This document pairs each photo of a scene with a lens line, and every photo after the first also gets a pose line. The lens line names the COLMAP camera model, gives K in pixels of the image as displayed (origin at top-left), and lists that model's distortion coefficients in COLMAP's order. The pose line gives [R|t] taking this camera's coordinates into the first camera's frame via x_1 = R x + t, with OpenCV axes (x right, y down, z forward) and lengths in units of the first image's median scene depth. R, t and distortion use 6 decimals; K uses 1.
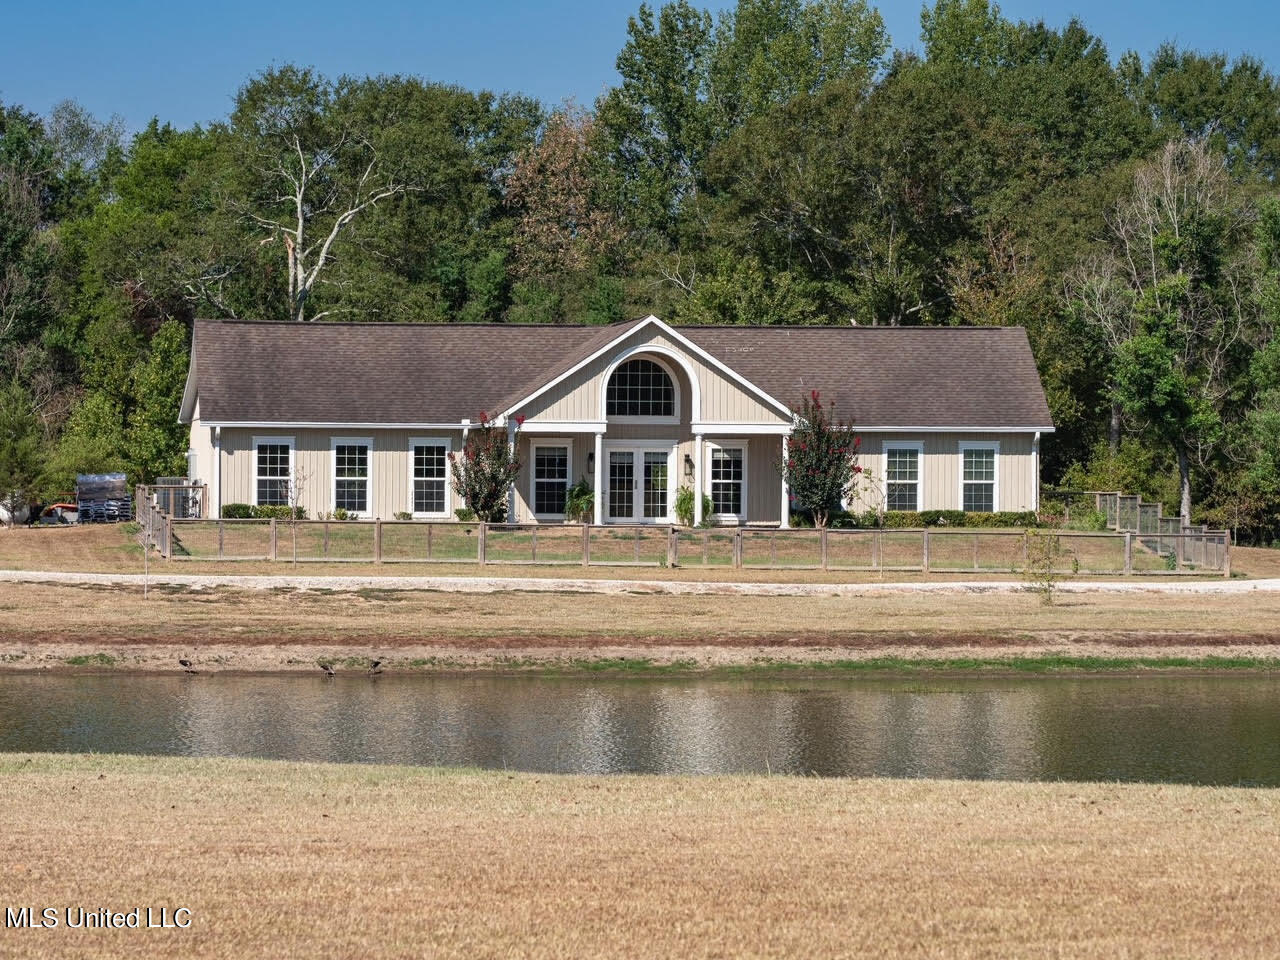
lens RADIAL K [[1172.6, 0, 637.5], [0, 1172.6, 528.6], [0, 0, 1]] dist [0.013045, 0.005896]
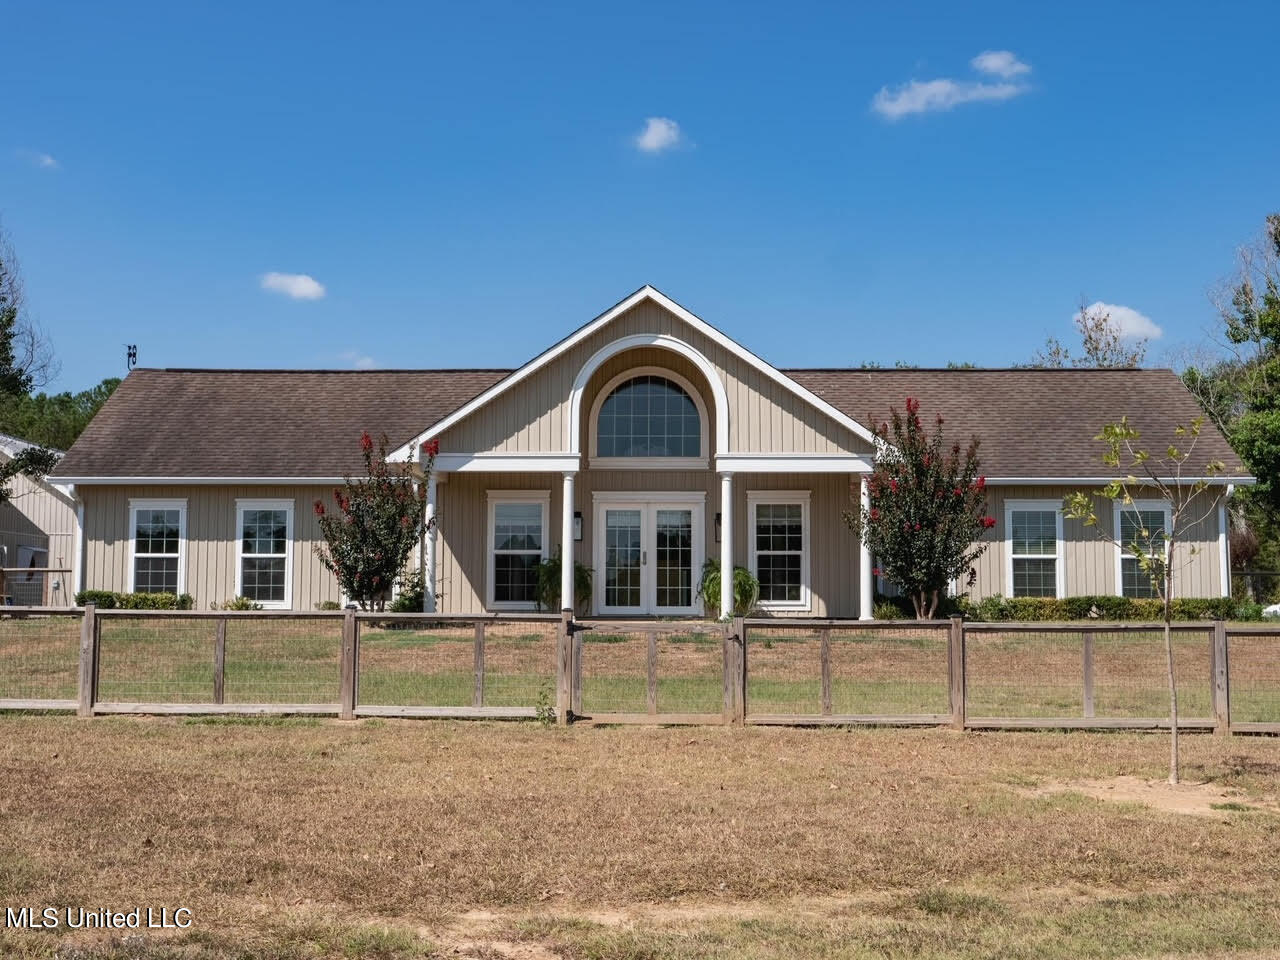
lens RADIAL K [[1172.6, 0, 637.5], [0, 1172.6, 528.6], [0, 0, 1]] dist [0.013045, 0.005896]
pose [[0.997356, -0.008502, -0.072175, 0.043729], [0.002620, 0.996695, -0.081197, 0.000439], [0.072627, 0.080793, 0.994081, 0.322923]]
